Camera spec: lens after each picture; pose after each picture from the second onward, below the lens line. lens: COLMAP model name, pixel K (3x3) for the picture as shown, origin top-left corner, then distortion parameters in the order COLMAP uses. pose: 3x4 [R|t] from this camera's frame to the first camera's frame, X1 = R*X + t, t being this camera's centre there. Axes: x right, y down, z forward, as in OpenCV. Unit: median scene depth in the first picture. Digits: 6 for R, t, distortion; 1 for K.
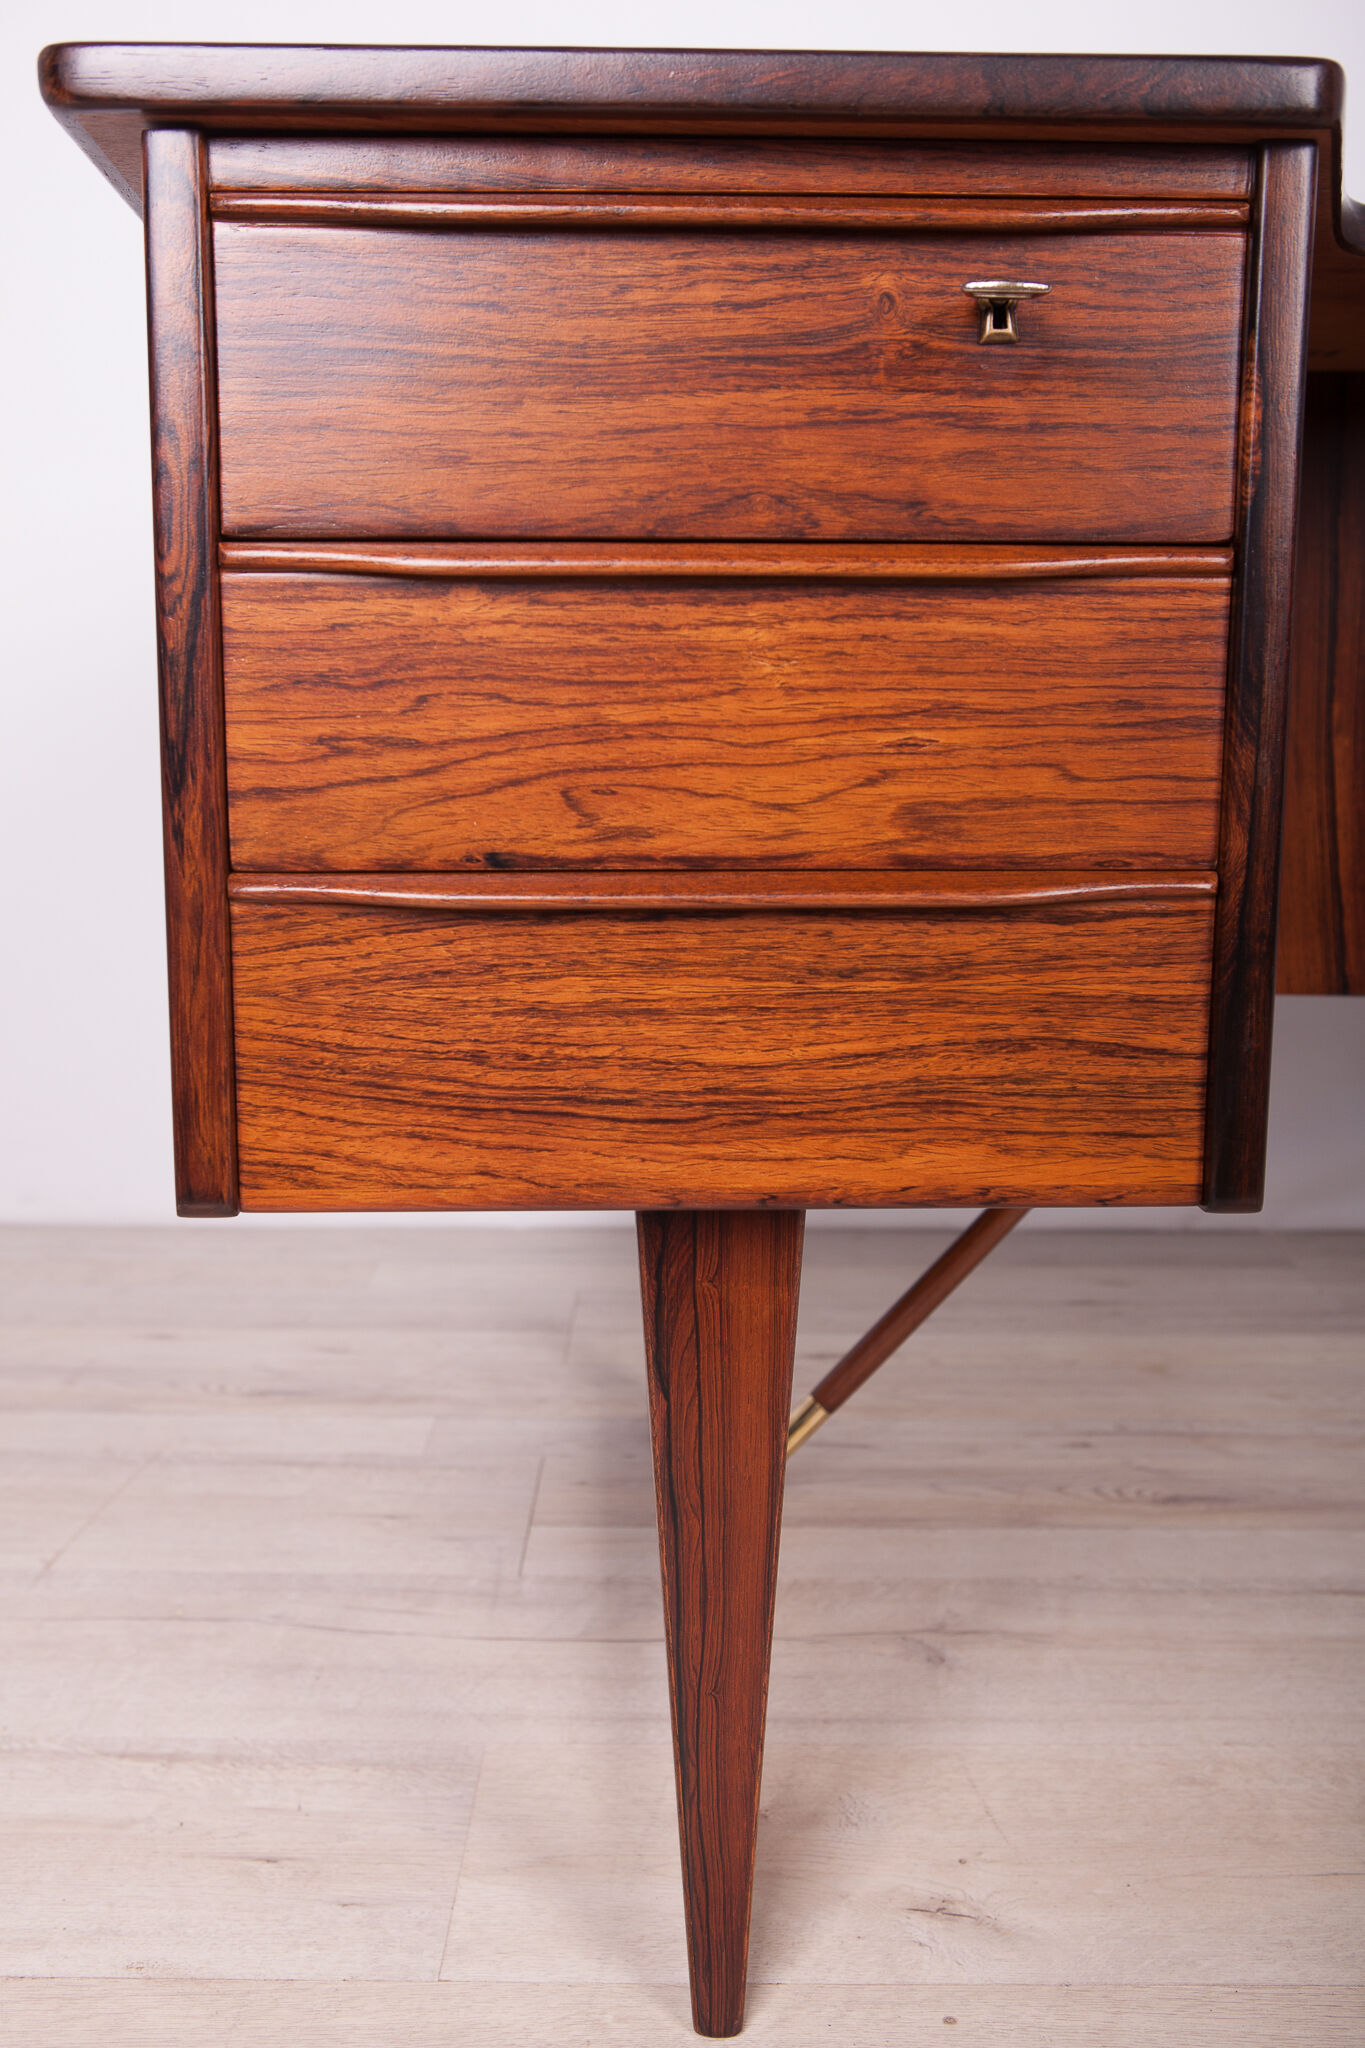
lens RADIAL K [[2016.6, 0, 674.7], [0, 2016.6, 1027.9], [0, 0, 1]] dist [-0.038891, 0.000000]
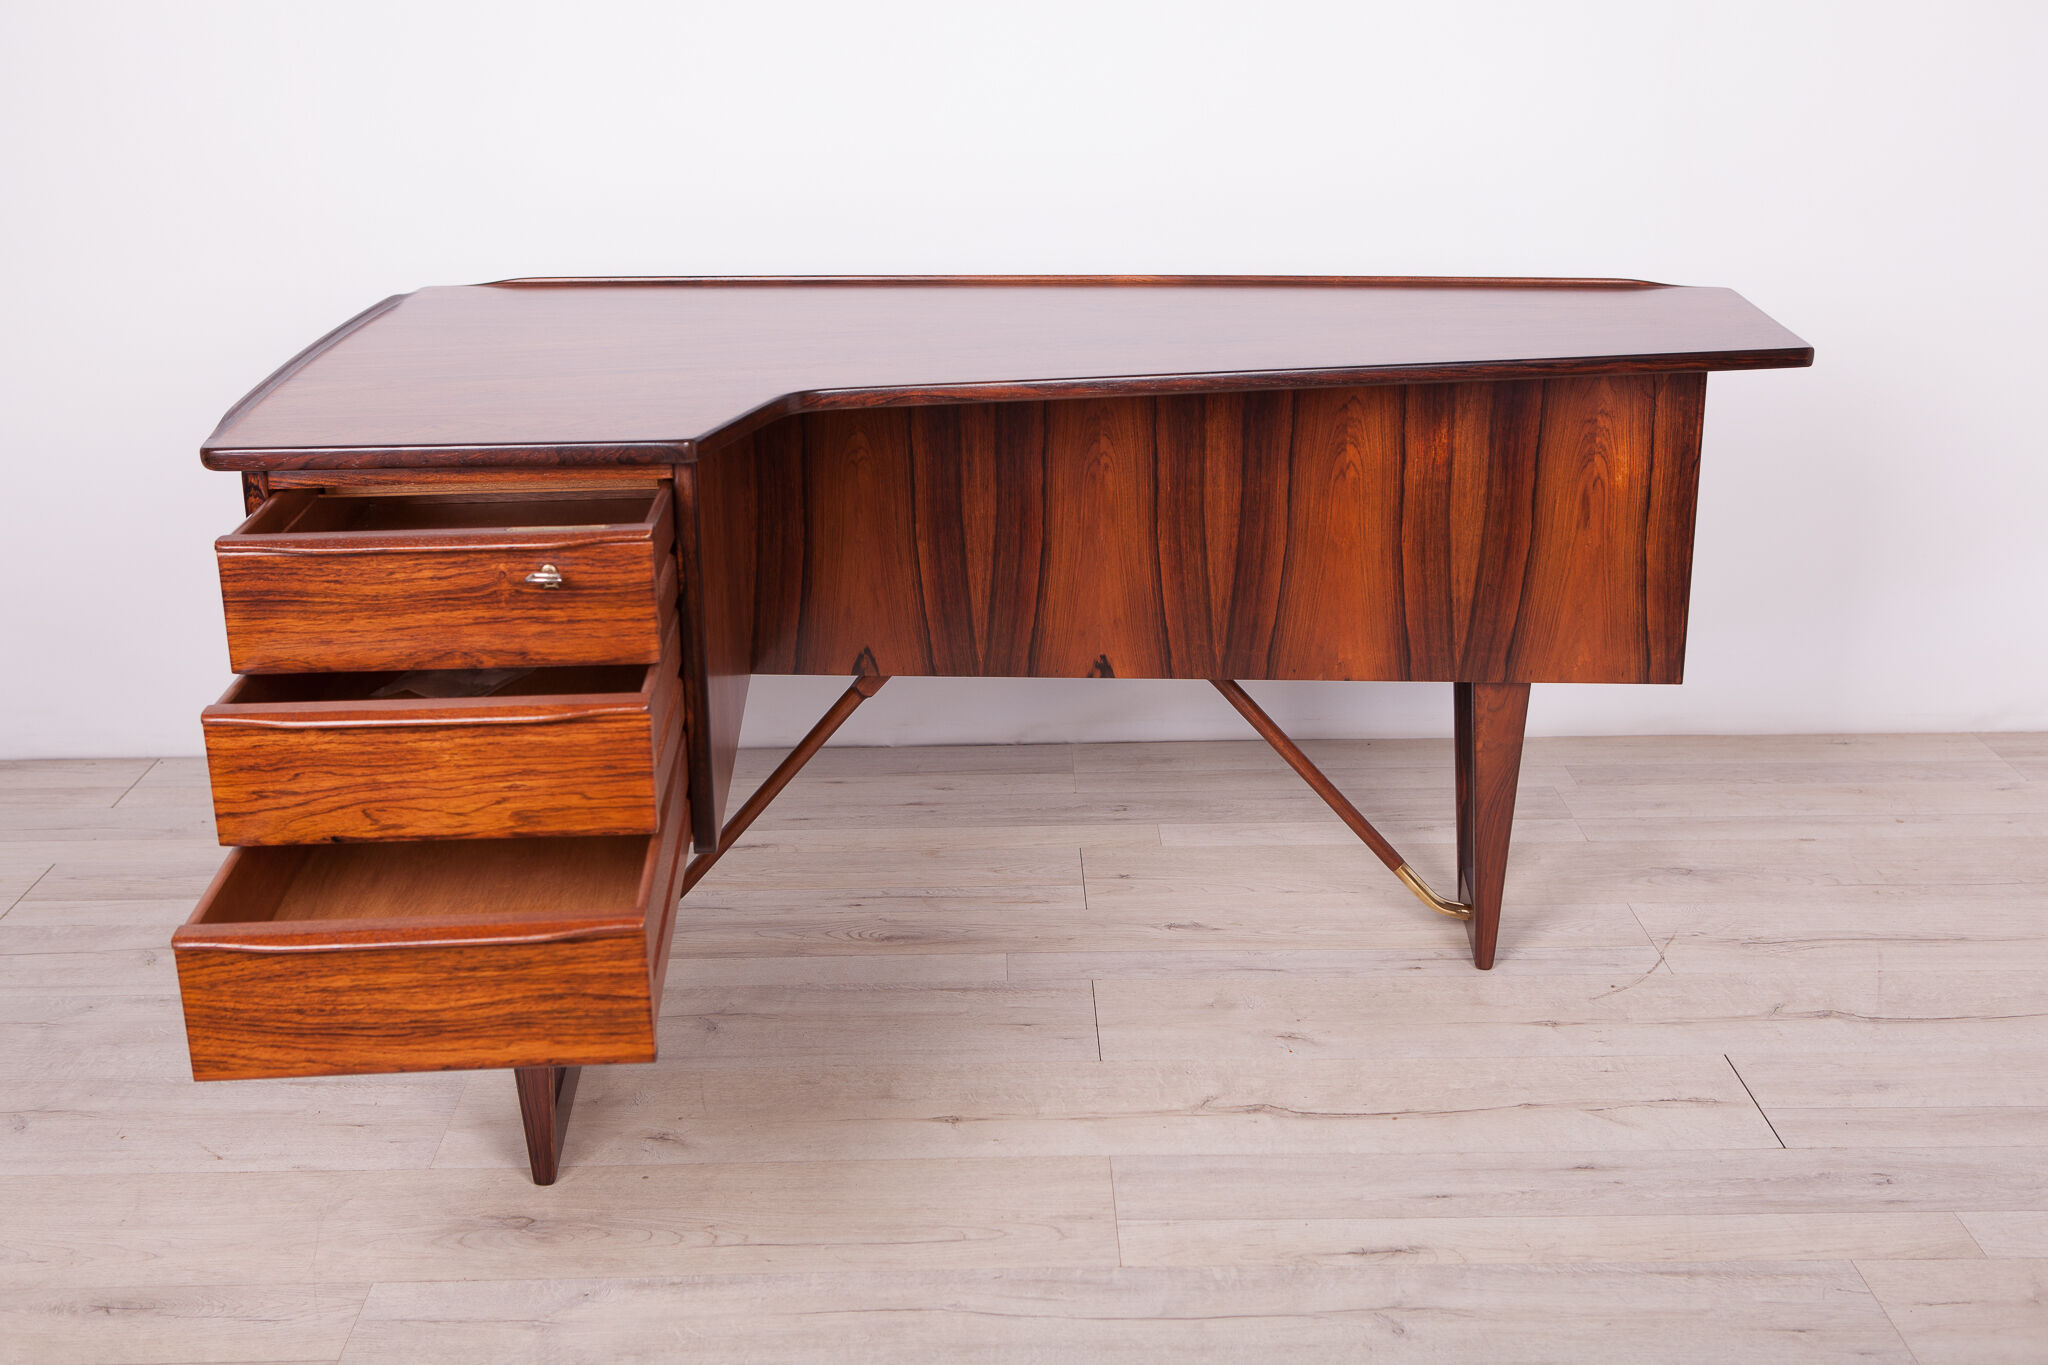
lens RADIAL K [[2368.5, 0, 1035.6], [0, 2368.5, 661.2], [0, 0, 1]] dist [-0.032770, 0.000000]
pose [[0.999656, -0.020591, 0.016244, 0.669121], [0.017991, 0.989041, 0.146538, -0.592701], [-0.019083, -0.146195, 0.989072, -1.969559]]
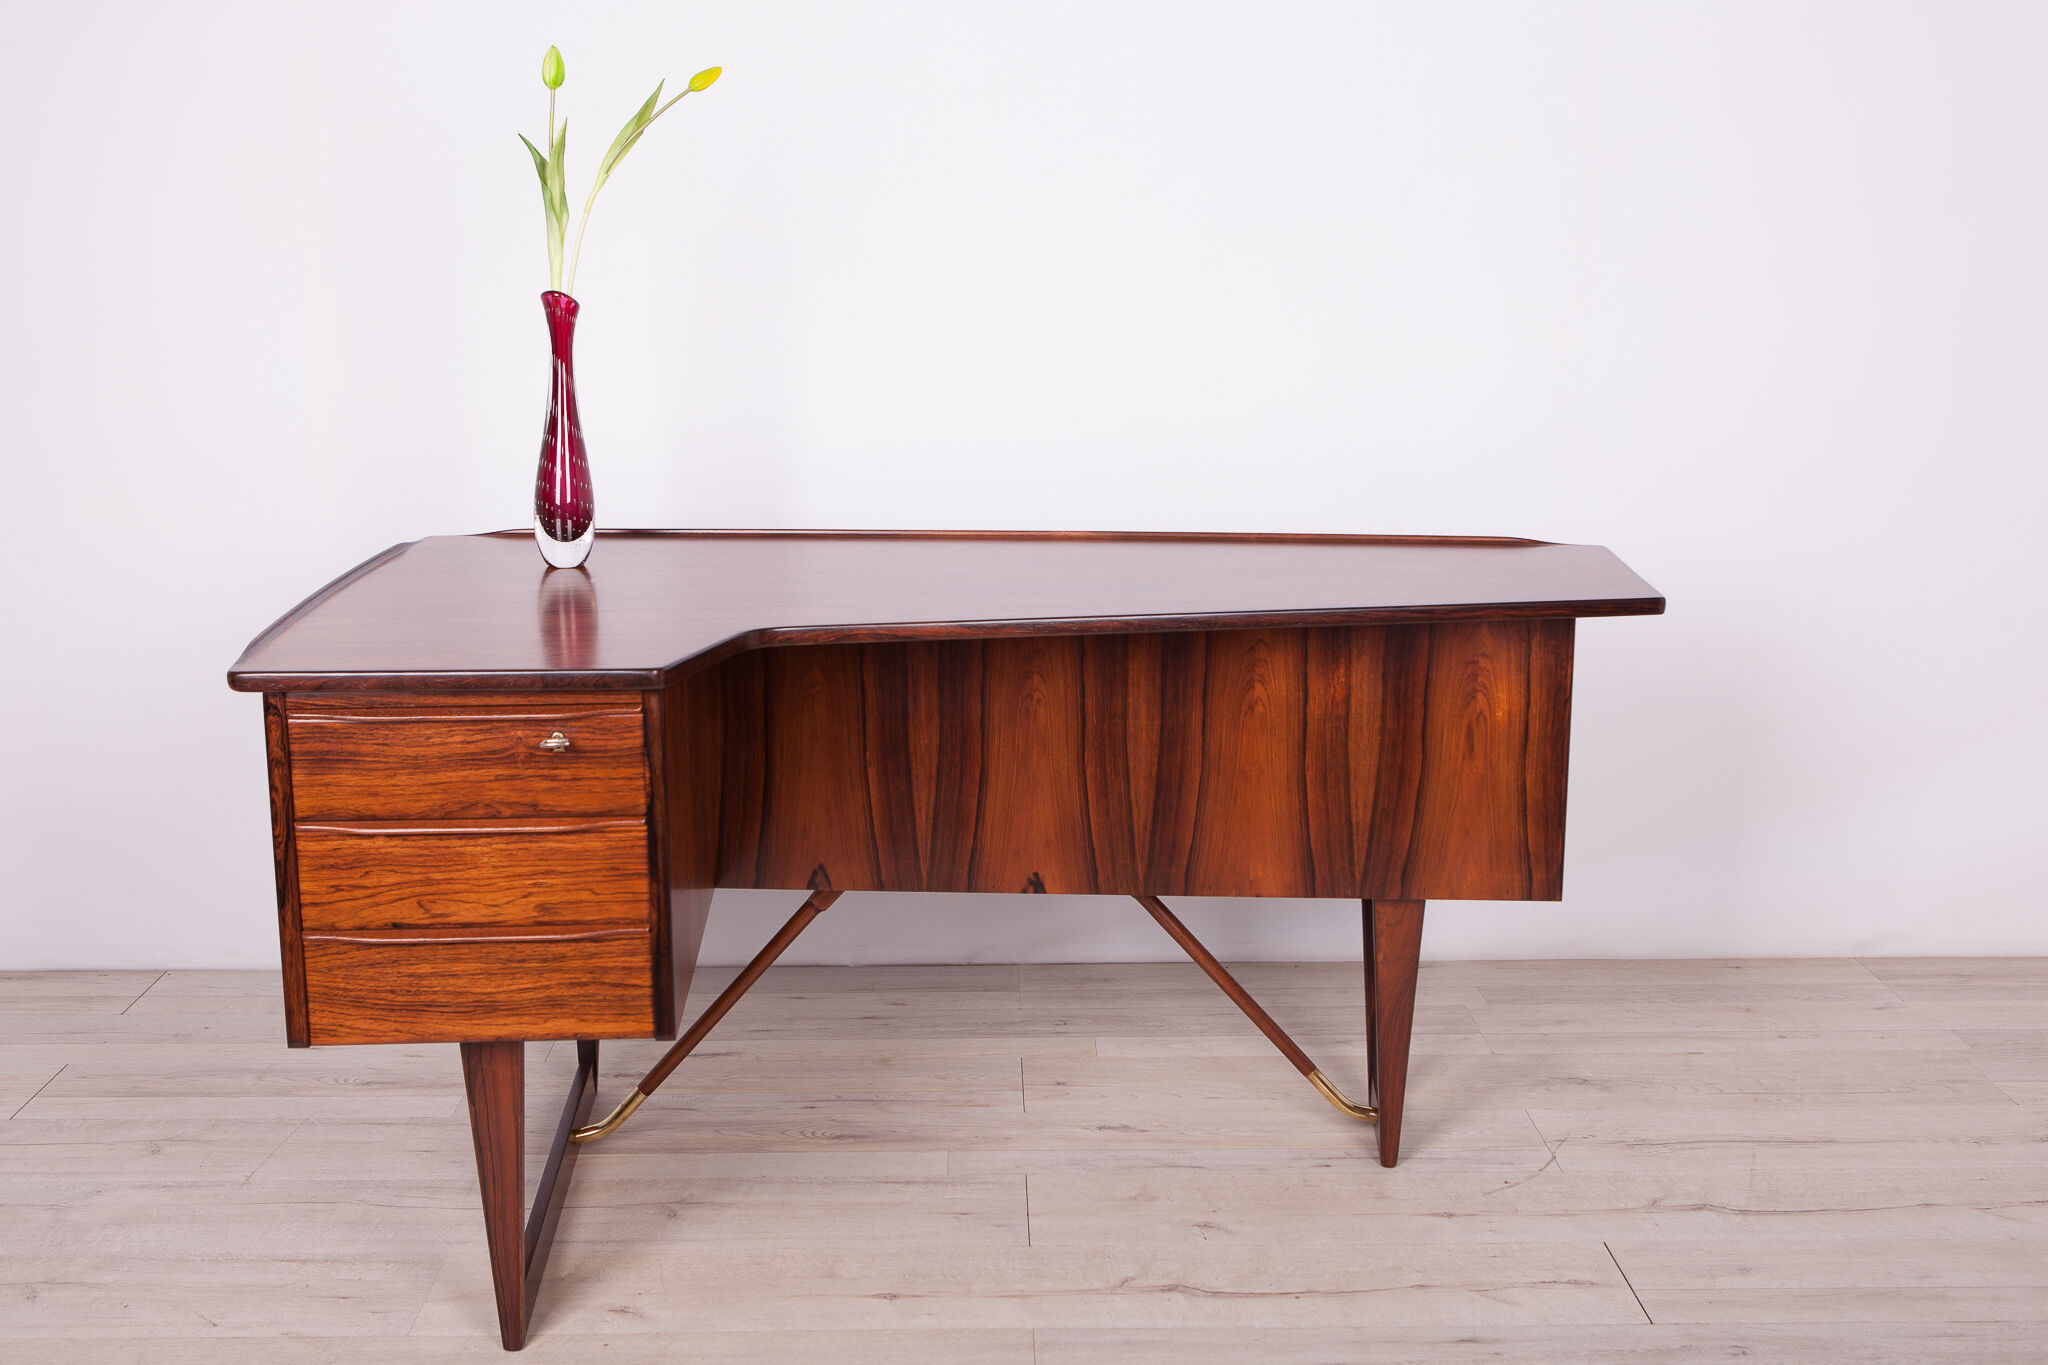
lens RADIAL K [[2368.5, 0, 1042.7], [0, 2368.5, 685.1], [0, 0, 1]] dist [-0.032770, 0.000000]
pose [[0.999637, -0.012038, 0.024120, 0.752314], [0.010892, 0.998832, 0.047070, -0.570428], [-0.024659, -0.046790, 0.998600, -2.355709]]
